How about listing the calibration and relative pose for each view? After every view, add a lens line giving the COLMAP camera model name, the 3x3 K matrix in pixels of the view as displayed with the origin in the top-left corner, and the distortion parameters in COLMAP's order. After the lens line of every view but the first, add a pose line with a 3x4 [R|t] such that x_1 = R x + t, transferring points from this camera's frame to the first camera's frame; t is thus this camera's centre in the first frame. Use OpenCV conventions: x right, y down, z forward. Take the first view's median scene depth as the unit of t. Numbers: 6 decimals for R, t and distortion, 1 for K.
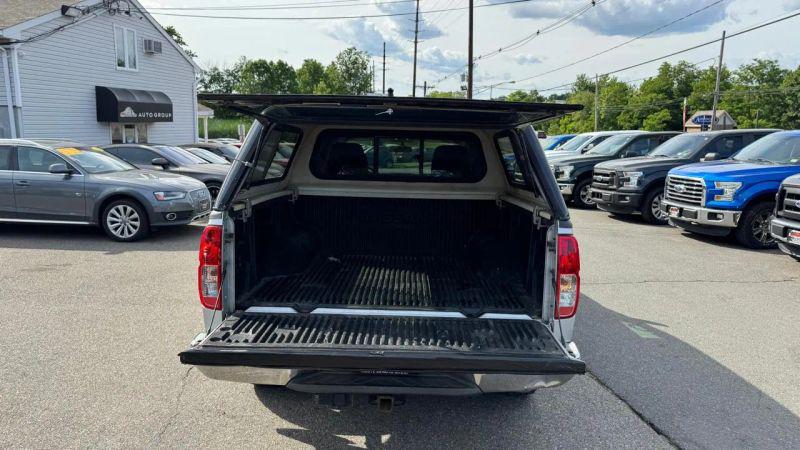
lens RADIAL K [[575.8, 0, 400.4], [0, 575.8, 213.5], [0, 0, 1]] dist [0.003604, -0.002670]
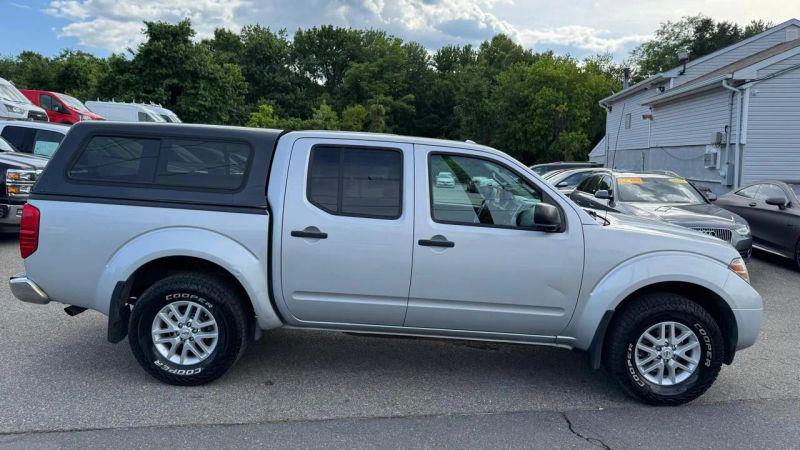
lens RADIAL K [[575.8, 0, 400.4], [0, 575.8, 213.5], [0, 0, 1]] dist [0.003604, -0.002670]
pose [[0.012033, 0.075460, -0.997076, 0.334741], [-0.158407, 0.984700, 0.072612, -0.037336], [0.987301, 0.157070, 0.023803, 0.355992]]
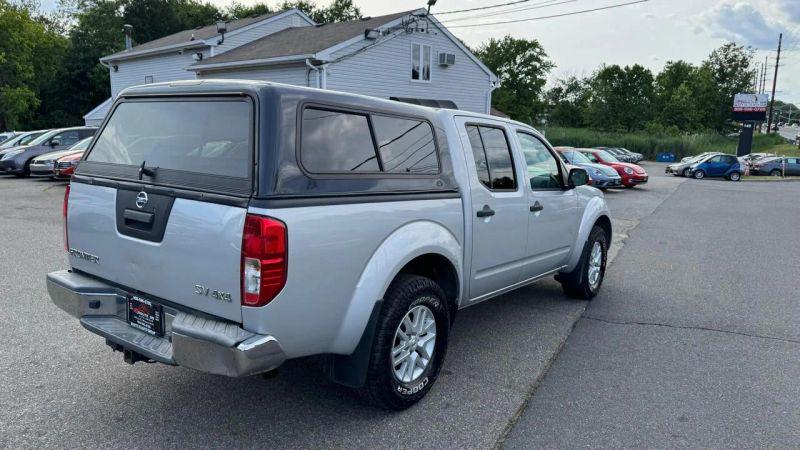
lens RADIAL K [[569.9, 0, 396.3], [0, 569.9, 224.4], [0, 0, 1]] dist [0.032189, -0.001044]
pose [[0.813794, 0.091801, -0.573858, 0.185713], [-0.089981, 0.995441, 0.031638, -0.000316], [0.574146, 0.025889, 0.818344, 0.069812]]
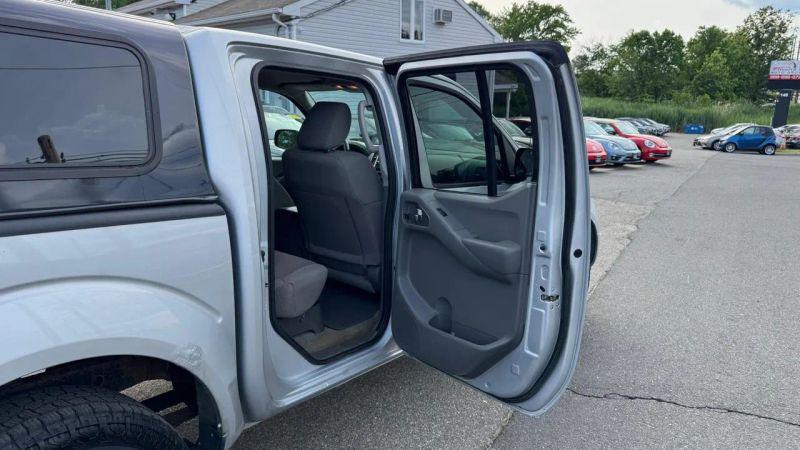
lens RADIAL K [[571.6, 0, 397.4], [0, 571.6, 223.3], [0, 0, 1]] dist [0.011499, 0.002743]
pose [[0.791068, 0.124607, -0.598903, 0.163377], [-0.093920, 0.992166, 0.082373, -0.018856], [0.604476, -0.008914, 0.796574, 0.226234]]
